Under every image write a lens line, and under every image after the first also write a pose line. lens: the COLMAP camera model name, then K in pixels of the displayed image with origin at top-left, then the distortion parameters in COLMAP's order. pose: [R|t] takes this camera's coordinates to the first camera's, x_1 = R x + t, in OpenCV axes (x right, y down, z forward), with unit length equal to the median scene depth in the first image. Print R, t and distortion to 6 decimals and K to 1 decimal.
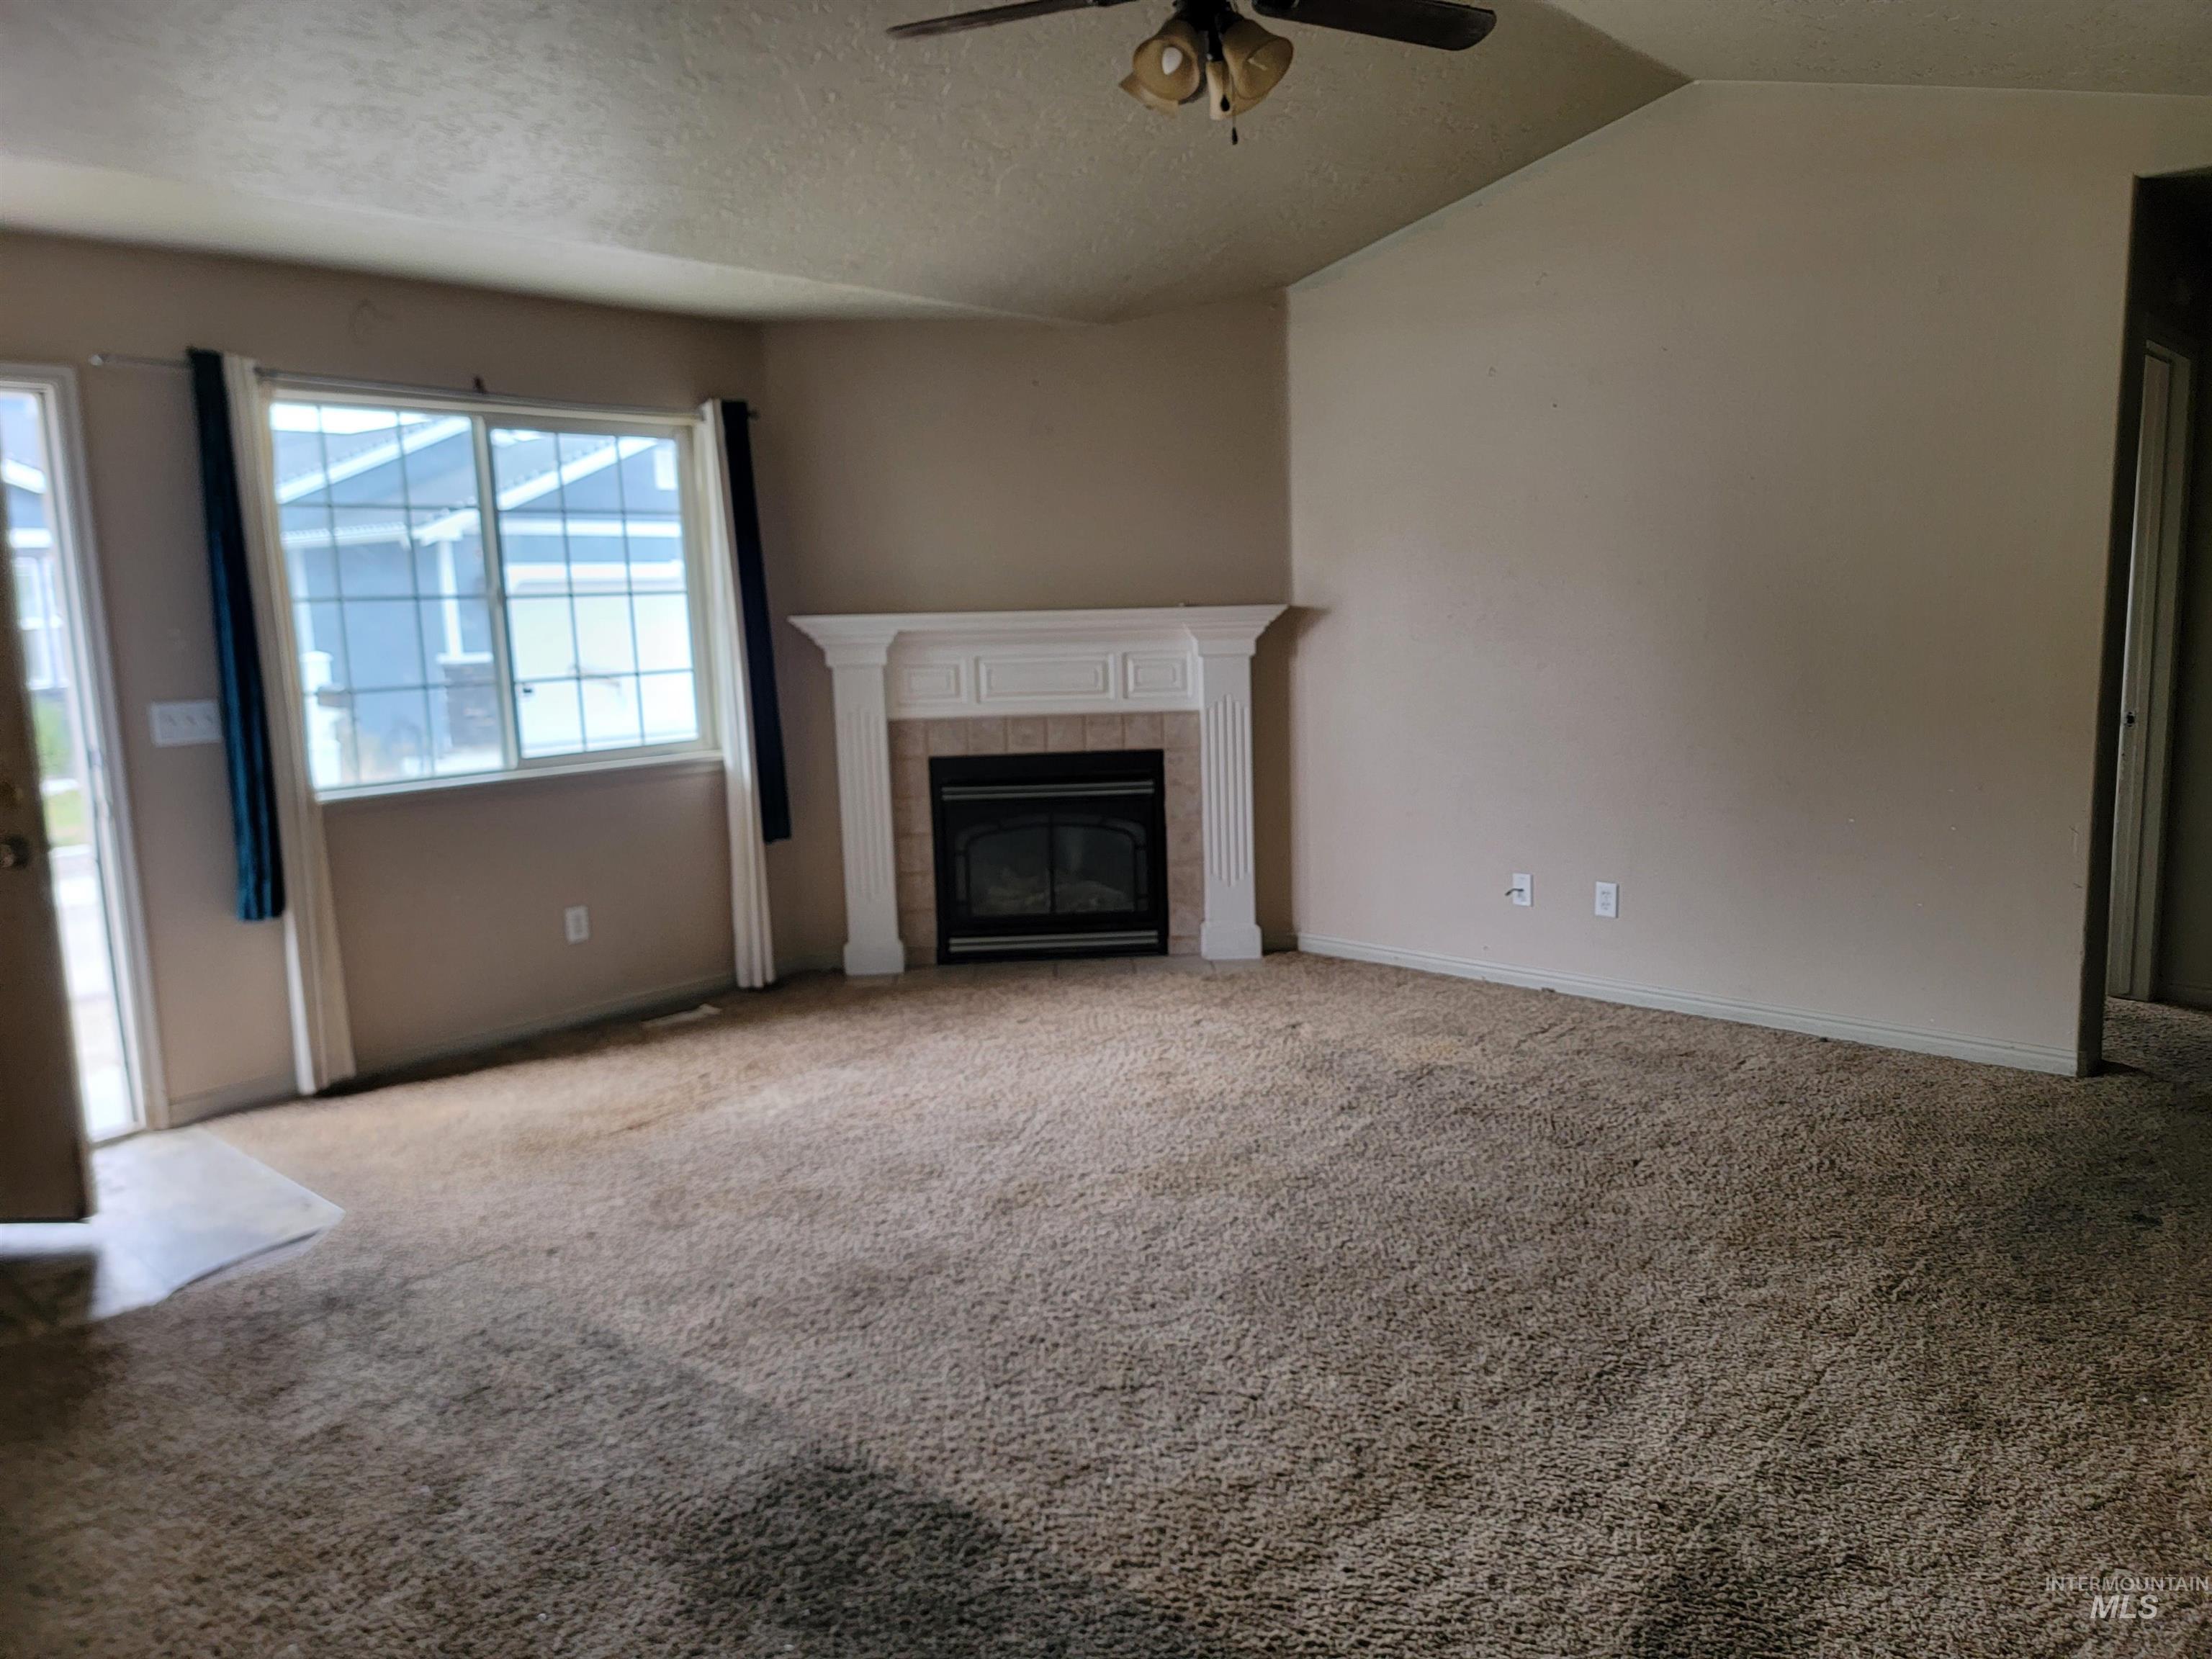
lens RADIAL K [[1536.5, 0, 1149.7], [0, 1536.5, 828.3], [0, 0, 1]] dist [0.080236, -0.081761]
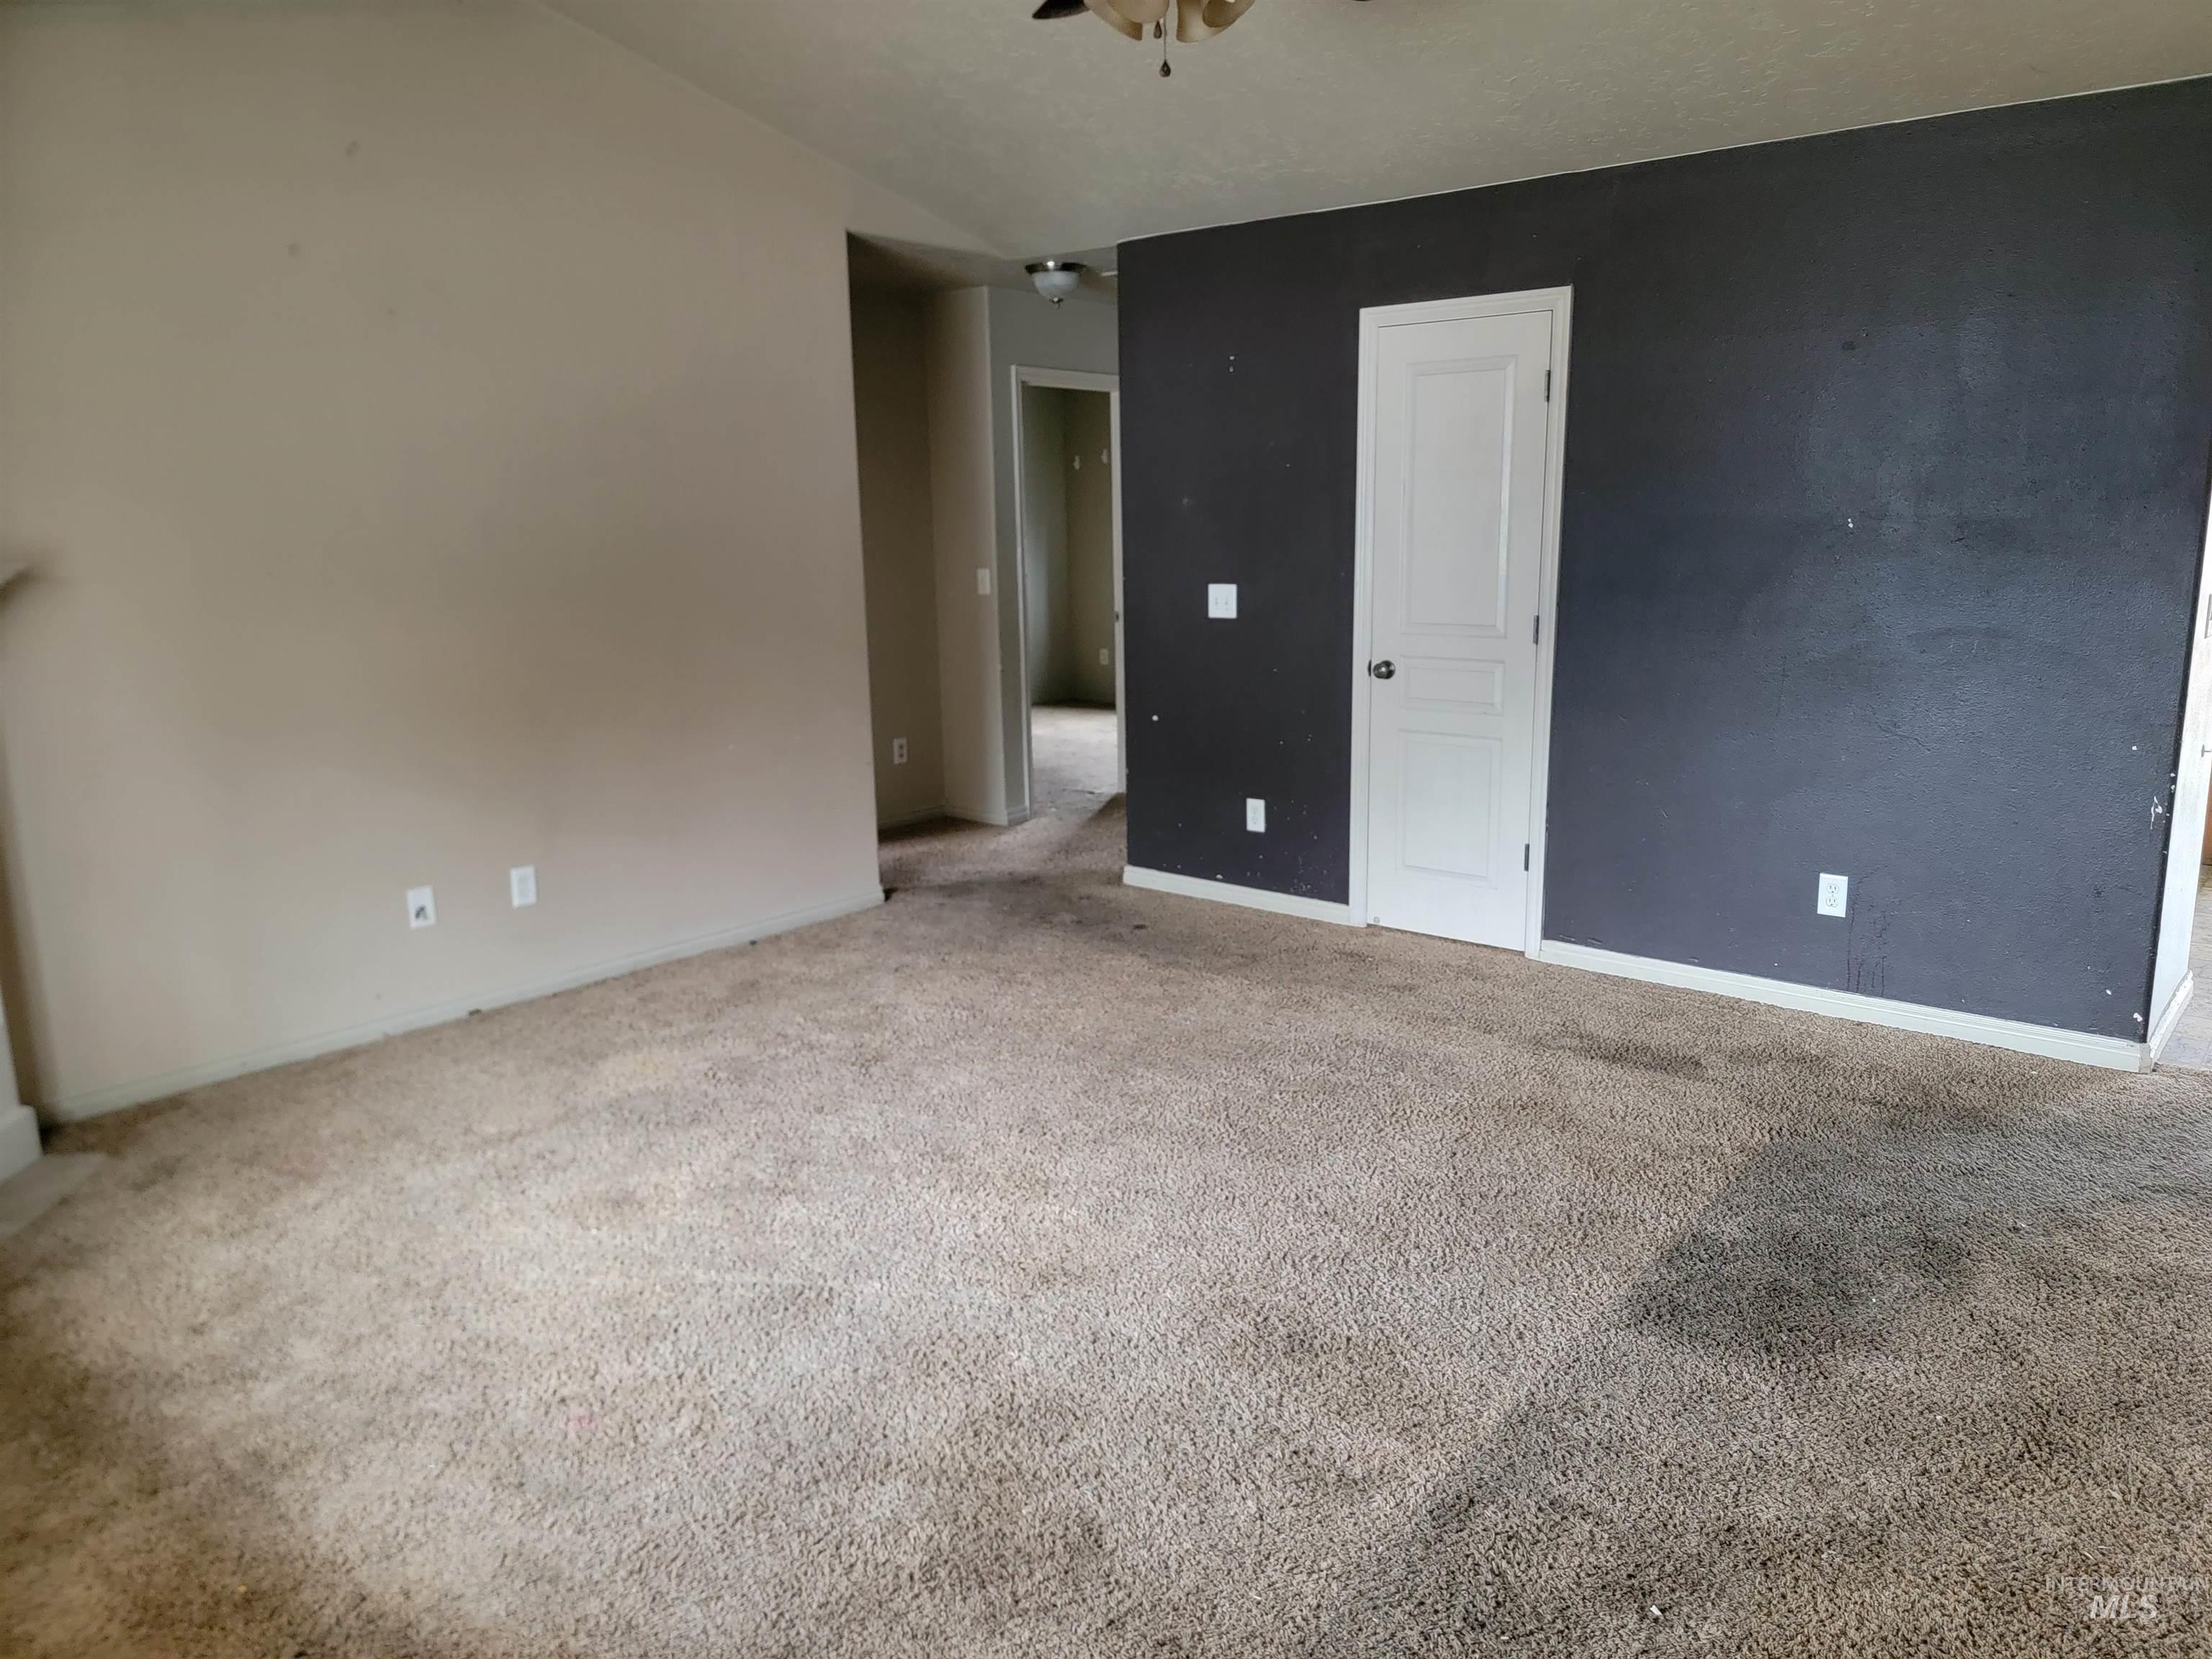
lens RADIAL K [[1536.5, 0, 1149.7], [0, 1536.5, 828.3], [0, 0, 1]] dist [0.080236, -0.081761]
pose [[-0.039119, -0.175442, 0.983712, -0.866189], [0.167155, 0.969445, 0.179544, -0.127088], [-0.985154, 0.171456, -0.008598, 0.927081]]
